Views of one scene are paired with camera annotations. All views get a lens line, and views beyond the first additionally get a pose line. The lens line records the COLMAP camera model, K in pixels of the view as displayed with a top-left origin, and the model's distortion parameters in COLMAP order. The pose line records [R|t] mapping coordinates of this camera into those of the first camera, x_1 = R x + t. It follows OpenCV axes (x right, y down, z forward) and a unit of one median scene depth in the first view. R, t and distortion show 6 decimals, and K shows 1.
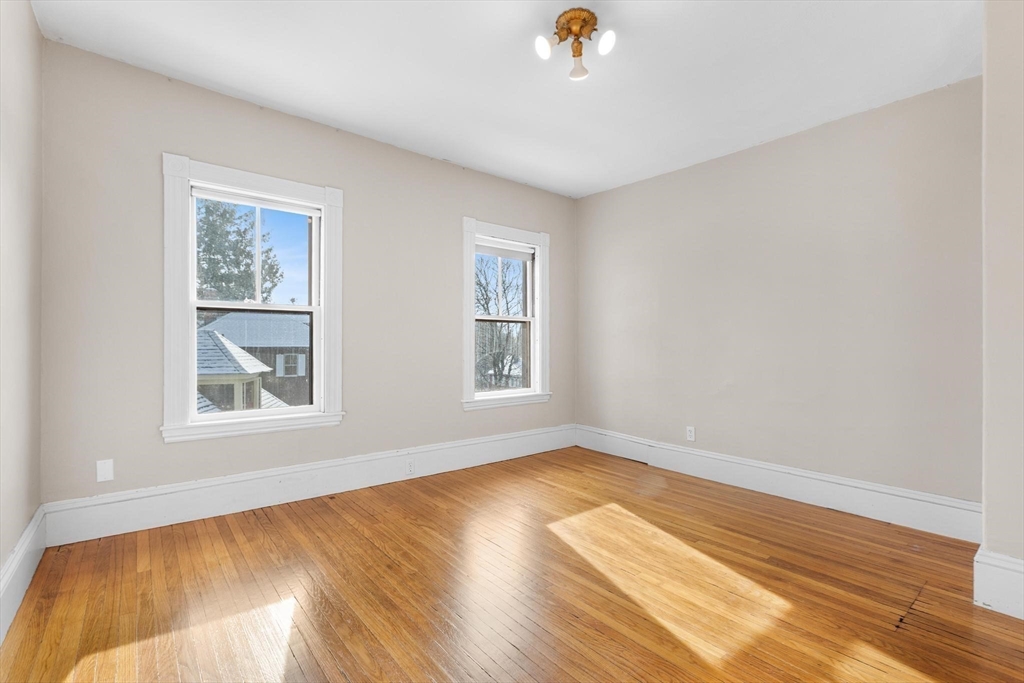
lens RADIAL K [[460.9, 0, 512.0], [0, 460.9, 341.5], [0, 0, 1]] dist [-0.000699, 0.000007]
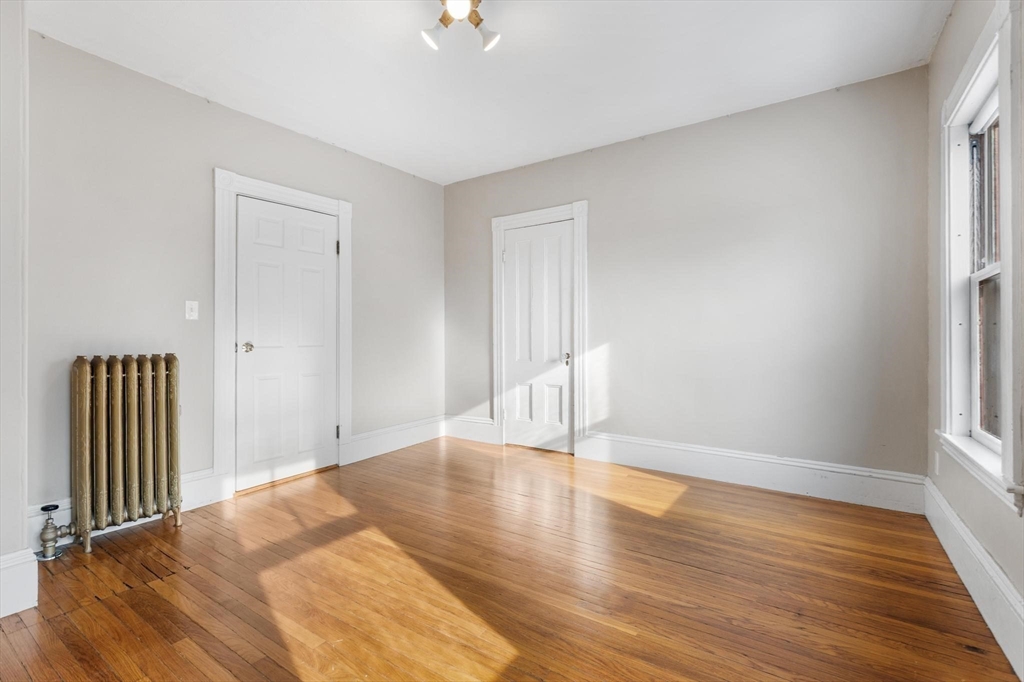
lens RADIAL K [[460.9, 0, 512.0], [0, 460.9, 341.0], [0, 0, 1]] dist [-0.000699, 0.000007]
pose [[-0.959280, -0.002640, -0.282446, 0.267124], [0.001982, 0.999869, -0.016079, 0.033484], [0.282451, -0.015985, -0.959148, 1.717370]]
